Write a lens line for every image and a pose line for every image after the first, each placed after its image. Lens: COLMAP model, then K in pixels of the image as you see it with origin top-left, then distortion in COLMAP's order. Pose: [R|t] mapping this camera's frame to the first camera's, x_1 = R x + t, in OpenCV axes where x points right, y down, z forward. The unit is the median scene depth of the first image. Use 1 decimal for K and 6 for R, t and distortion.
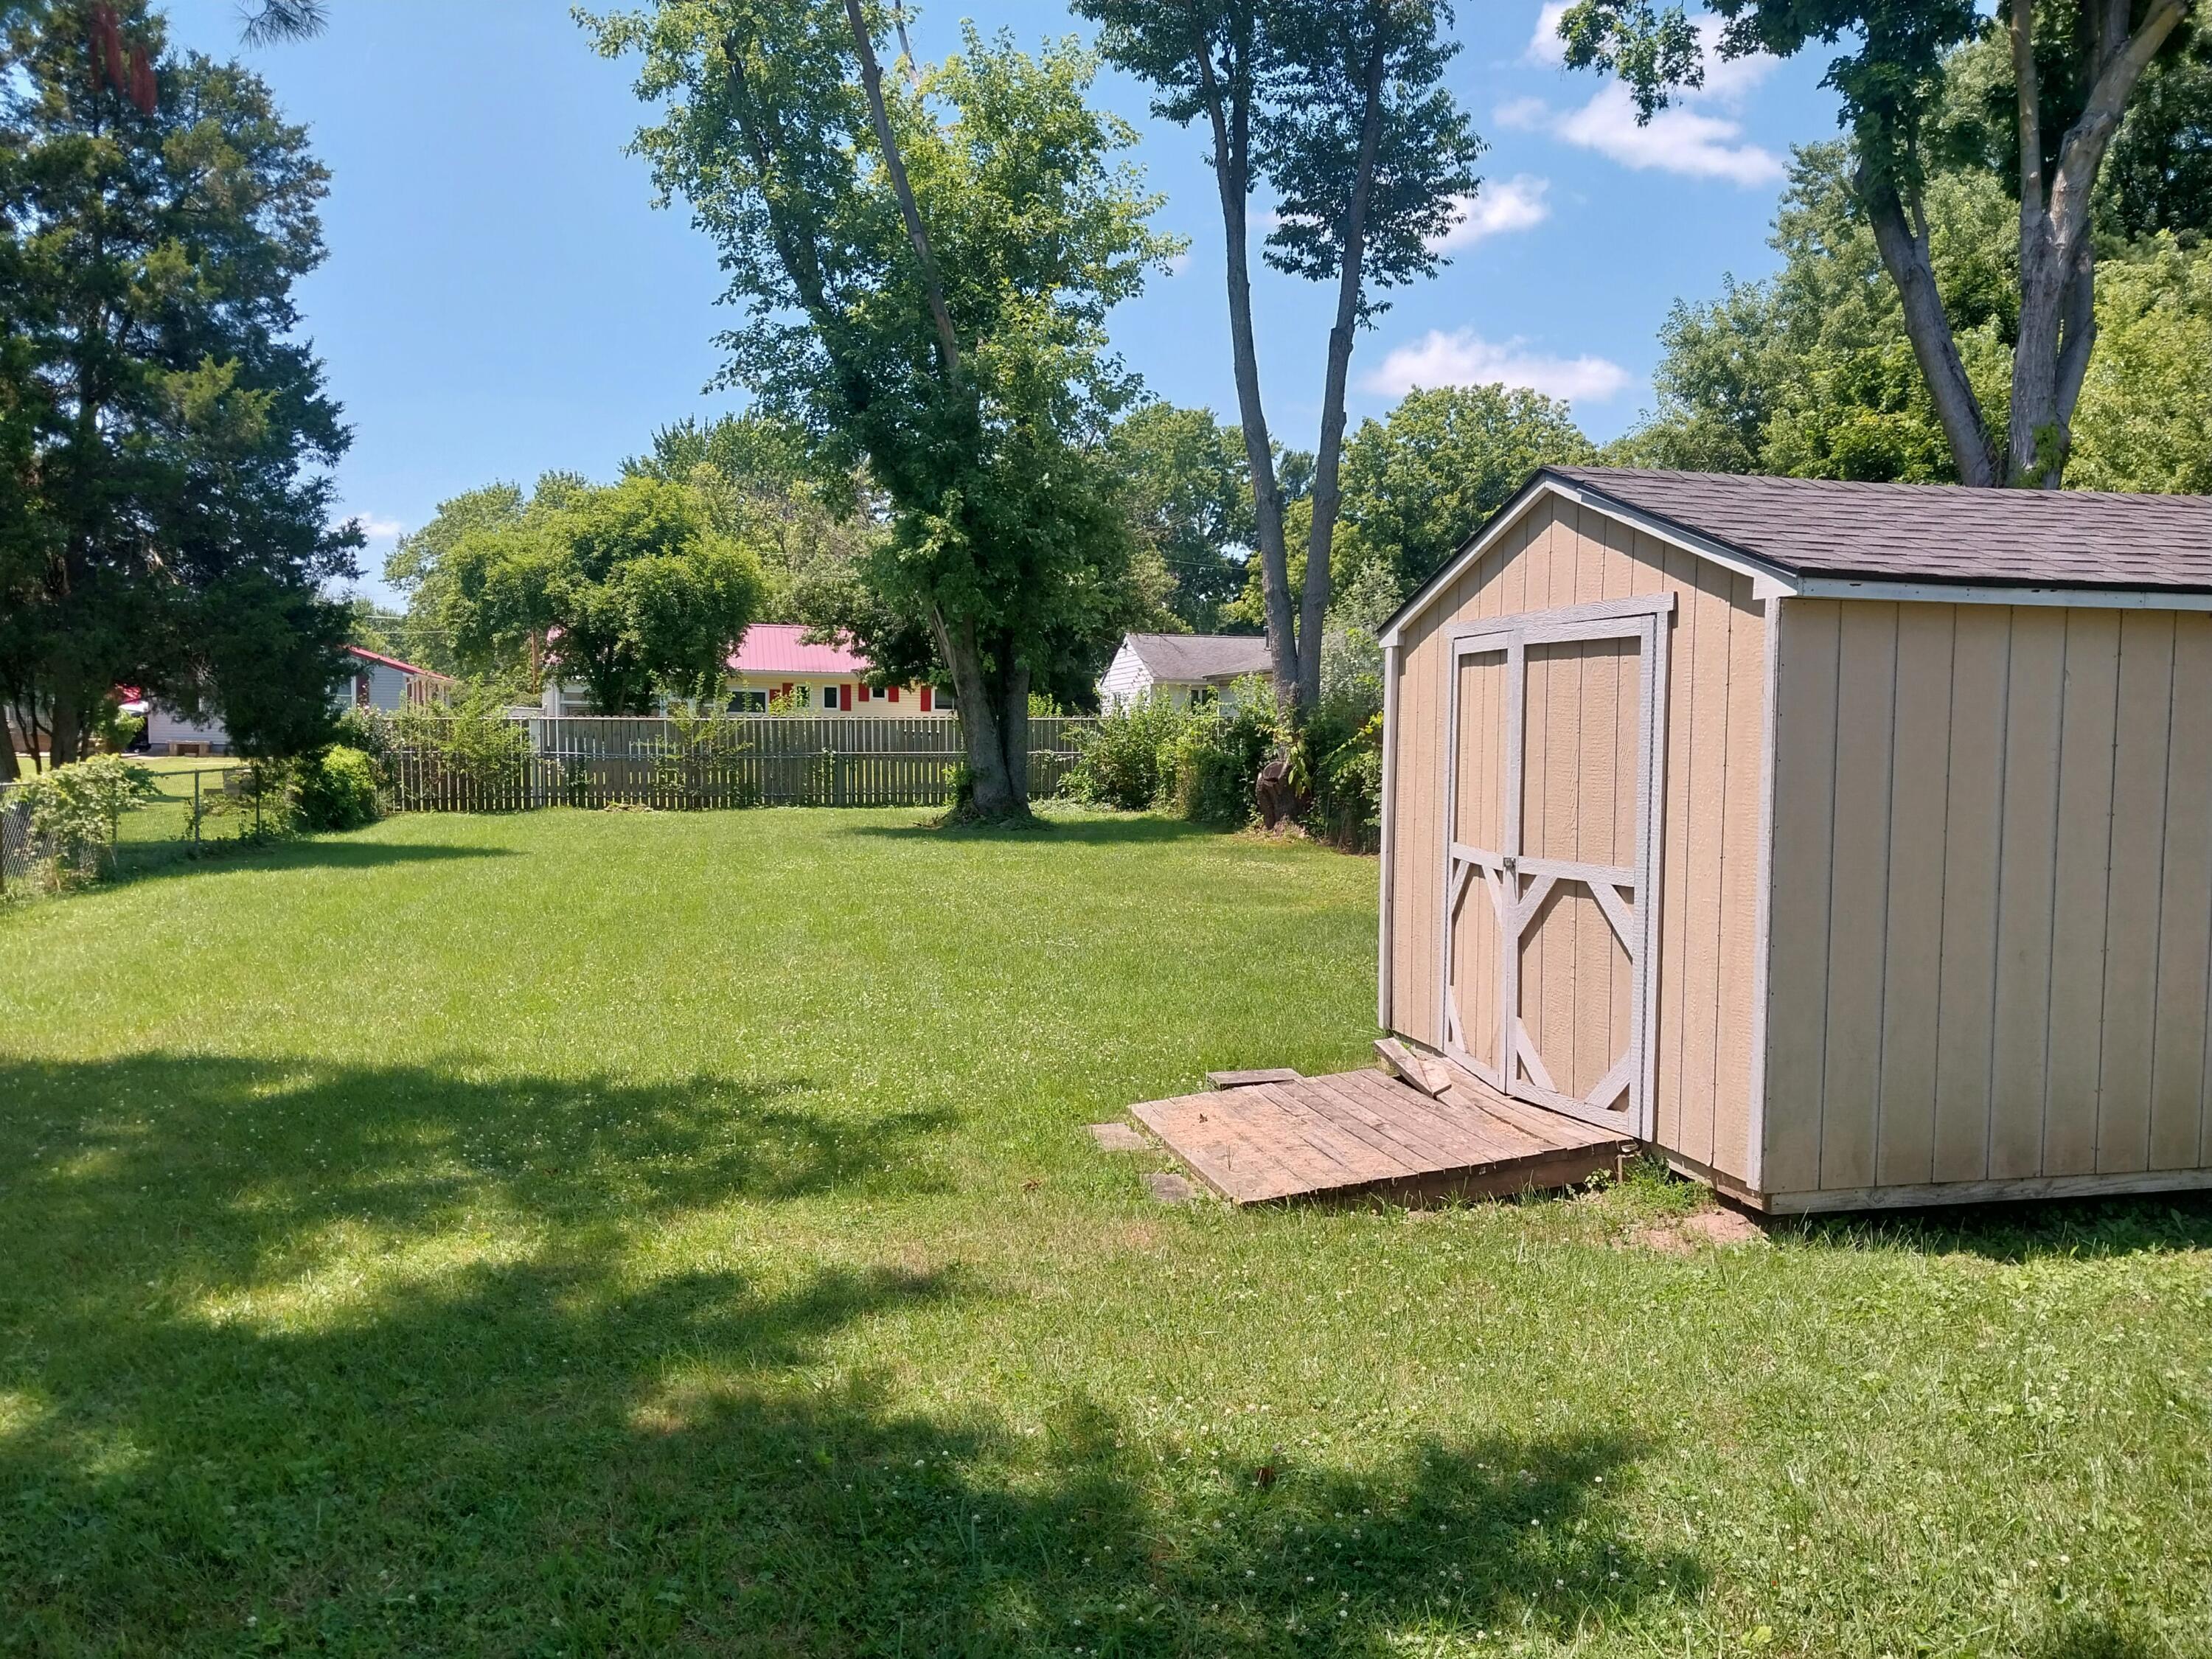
lens RADIAL K [[1749.8, 0, 1106.0], [0, 1749.8, 829.5], [0, 0, 1]] dist [0.129029, -0.180683]
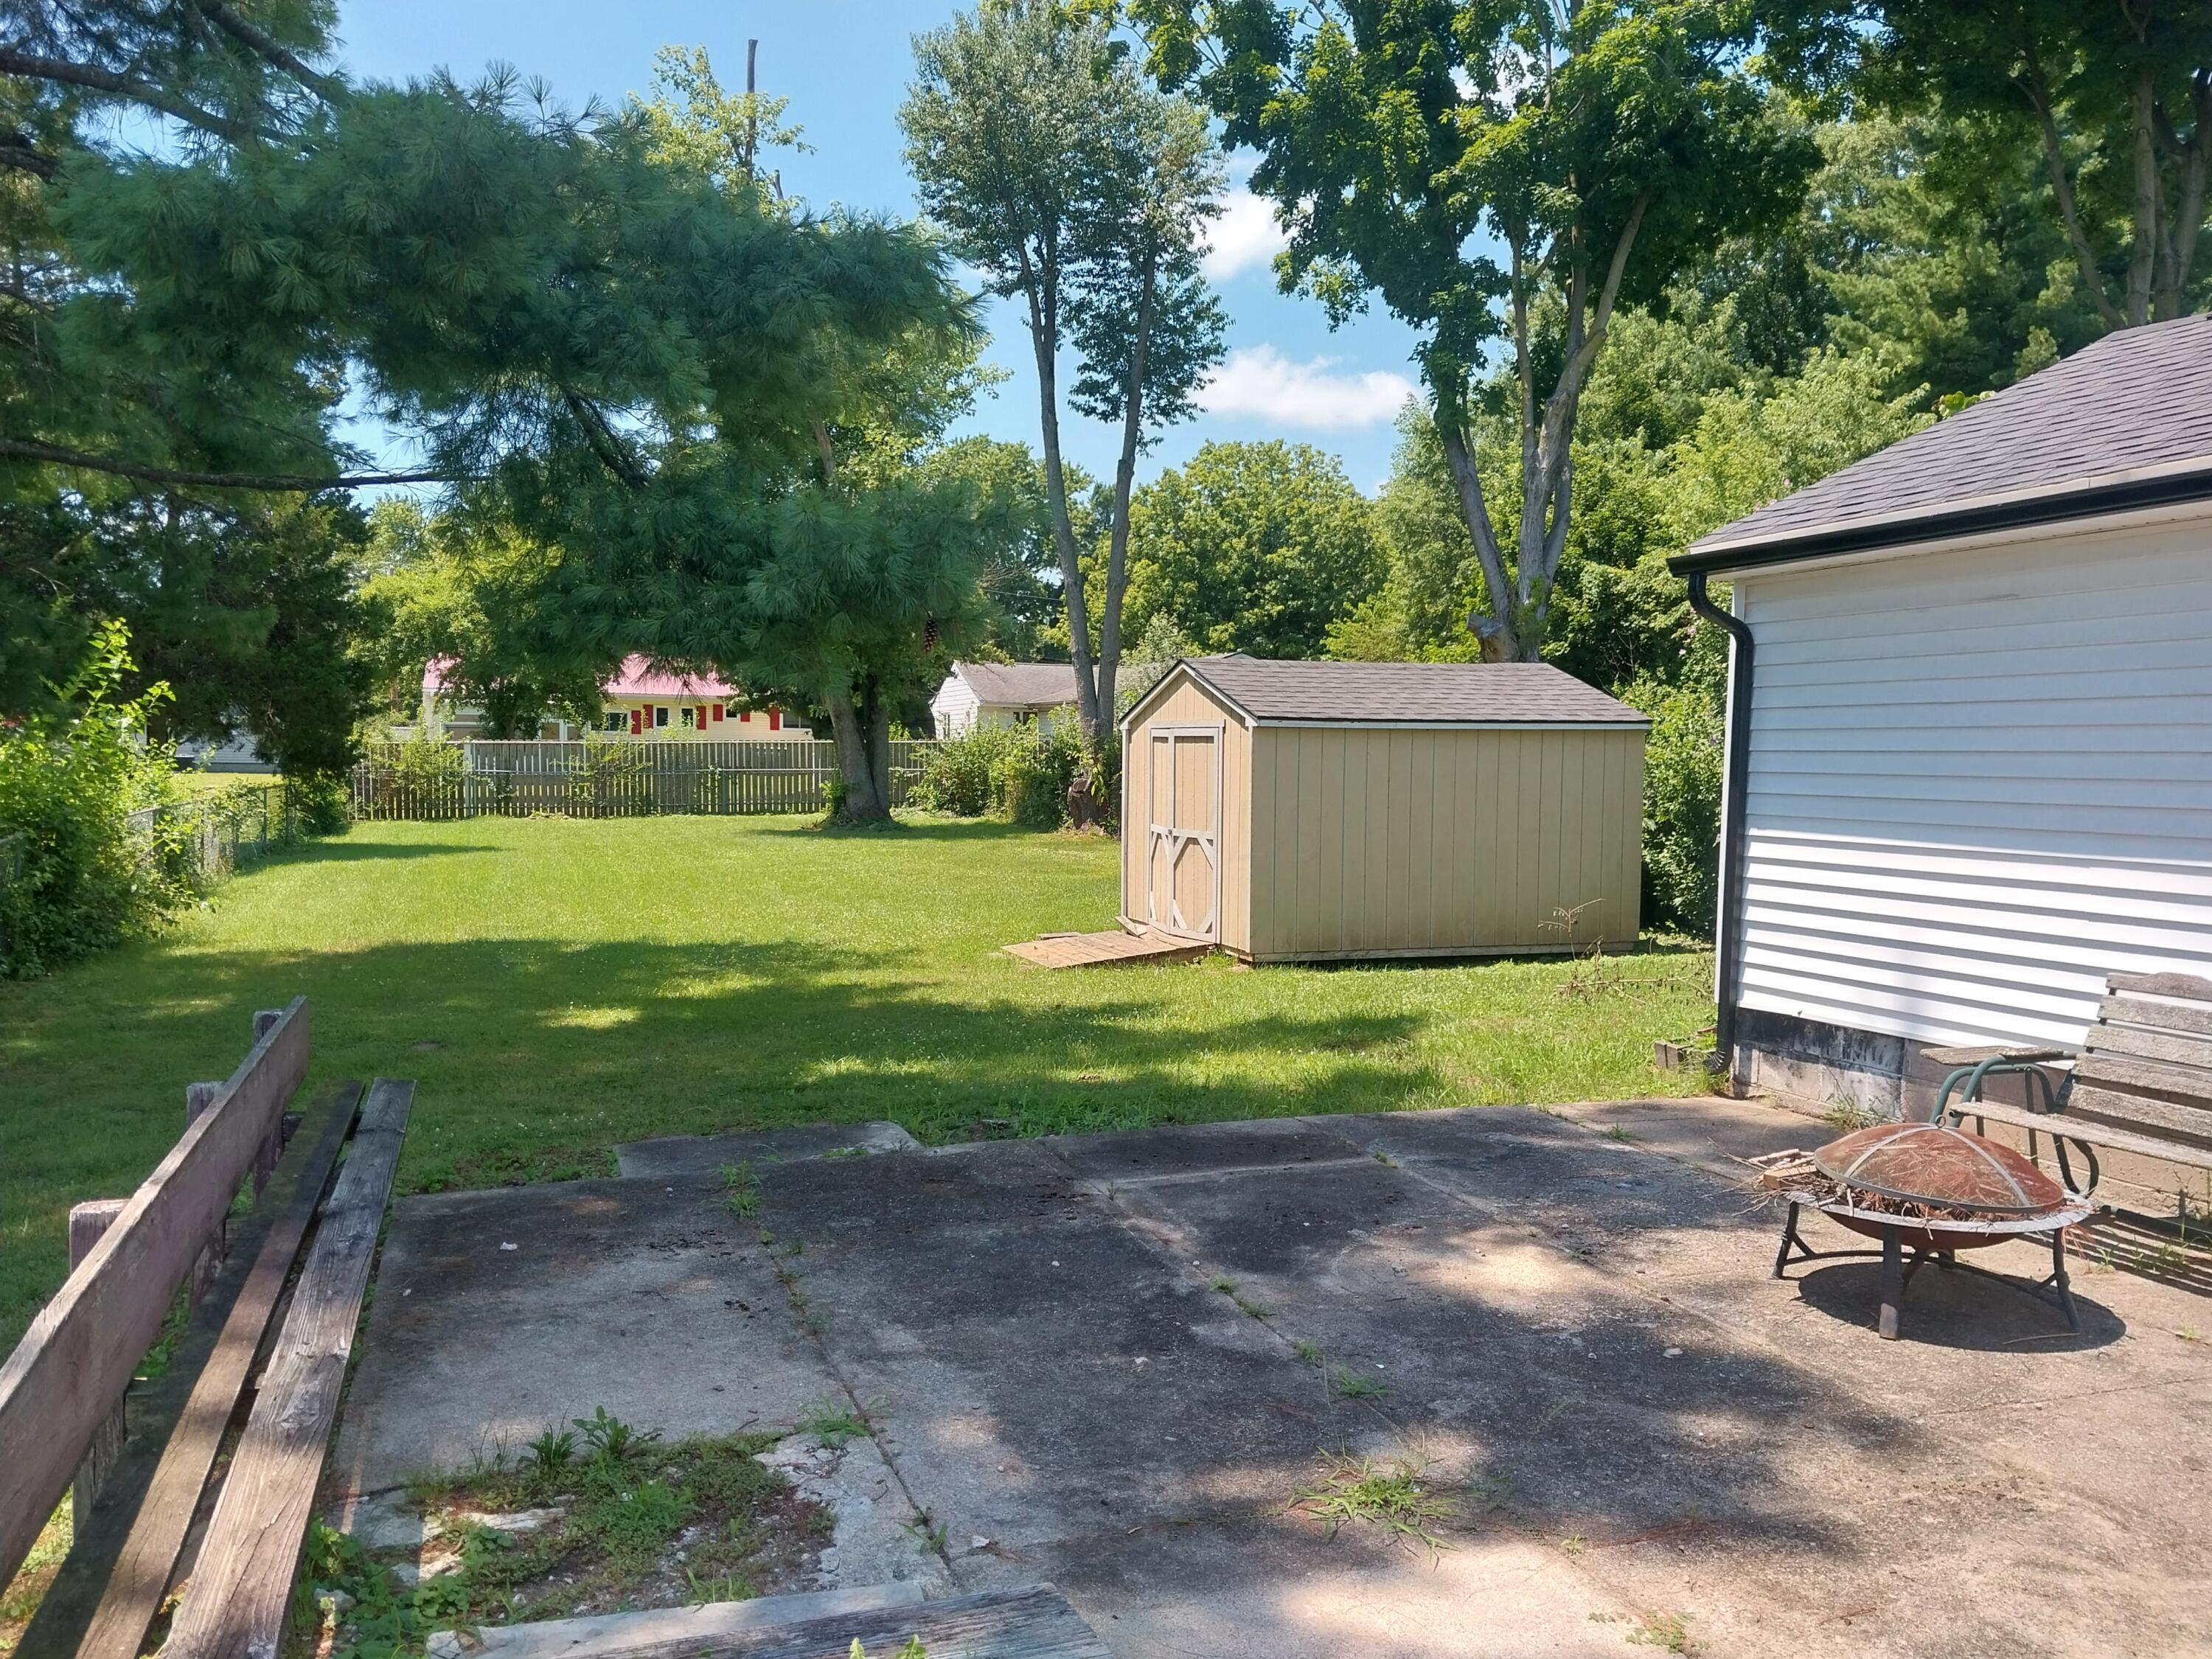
lens RADIAL K [[1749.8, 0, 1106.0], [0, 1749.8, 829.5], [0, 0, 1]] dist [0.129029, -0.180683]
pose [[0.994580, -0.005455, 0.103832, -0.020395], [0.006039, 0.999968, -0.005307, 0.006661], [-0.103800, 0.005905, 0.994581, -0.290156]]
